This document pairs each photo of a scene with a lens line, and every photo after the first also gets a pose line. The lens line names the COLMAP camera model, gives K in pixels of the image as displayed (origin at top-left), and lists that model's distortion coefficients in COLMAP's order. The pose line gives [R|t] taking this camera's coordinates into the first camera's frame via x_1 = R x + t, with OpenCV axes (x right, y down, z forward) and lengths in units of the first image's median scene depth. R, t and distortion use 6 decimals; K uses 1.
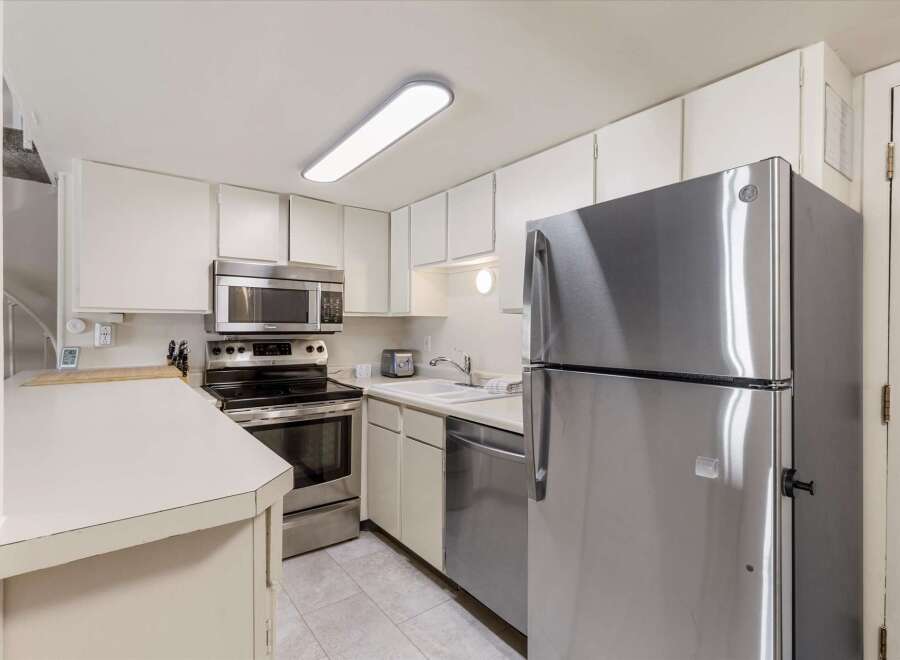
lens RADIAL K [[444.1, 0, 449.7], [0, 444.1, 328.0], [0, 0, 1]] dist [0.001250, -0.000426]
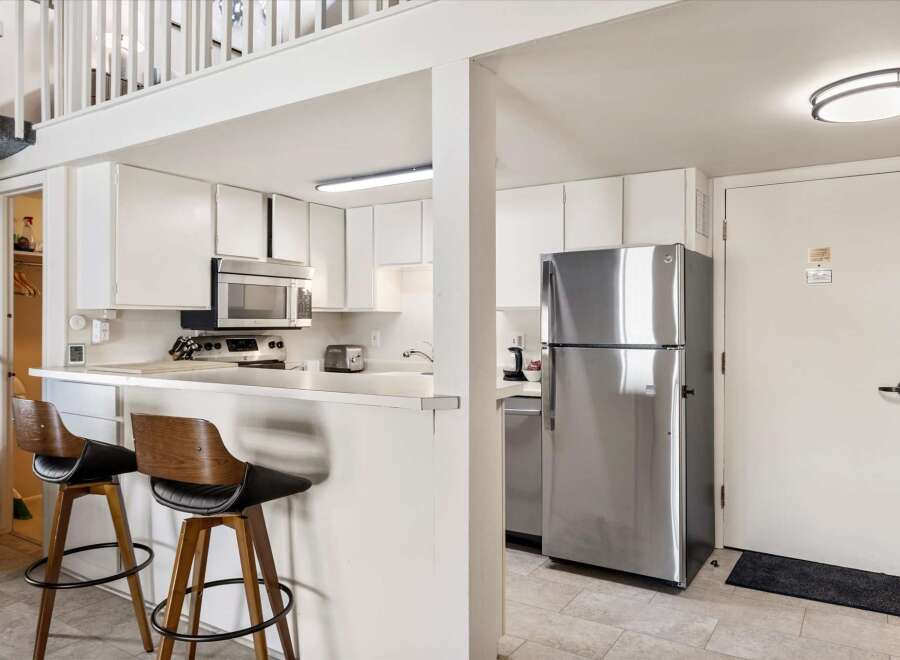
lens RADIAL K [[659.7, 0, 452.9], [0, 659.7, 323.9], [0, 0, 1]] dist [-0.004481, -0.005584]
pose [[0.937863, -0.005257, 0.346967, -0.529060], [0.005220, 0.999986, 0.001043, 0.001415], [-0.346968, 0.000833, 0.937877, -0.609907]]
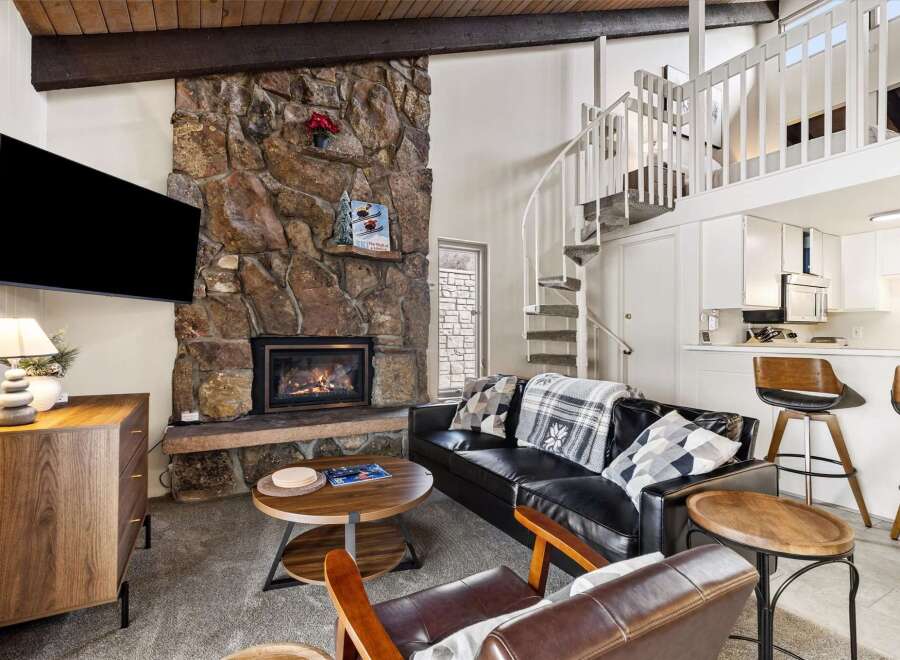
lens RADIAL K [[444.1, 0, 453.7], [0, 444.1, 331.0], [0, 0, 1]] dist [0.001250, -0.000426]
pose [[0.991195, -0.004468, -0.132332, -1.417926], [0.003050, 0.999936, -0.010918, 0.053703], [0.132373, 0.010419, 0.991145, -0.652152]]
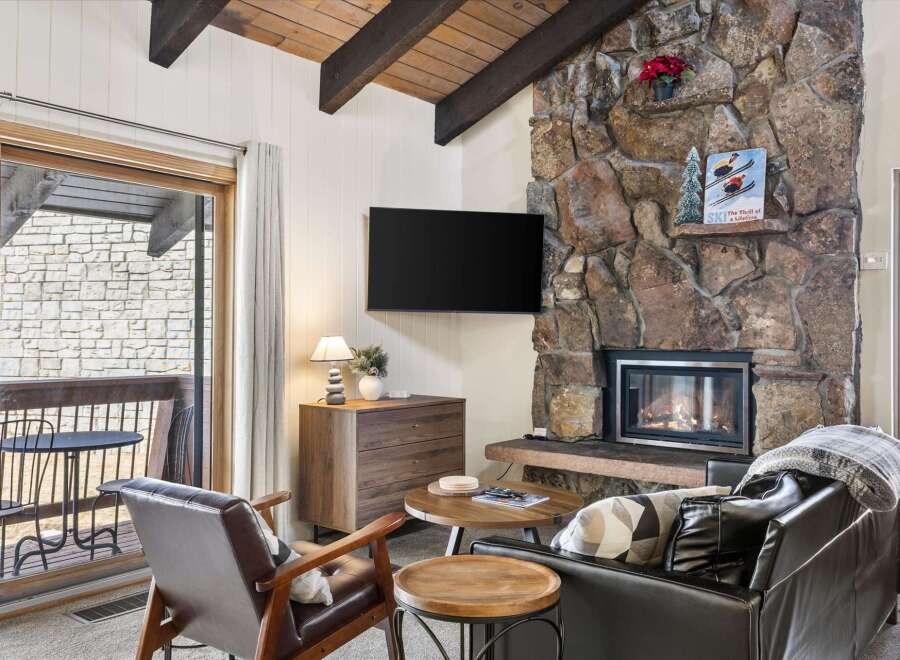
lens RADIAL K [[781.7, 0, 445.7], [0, 781.7, 327.5], [0, 0, 1]] dist [0.048850, -0.029710]
pose [[0.235839, -0.017895, -0.971627, -0.388200], [-0.006129, 0.999783, -0.019901, 0.042088], [0.971773, 0.010649, 0.235678, -0.282877]]
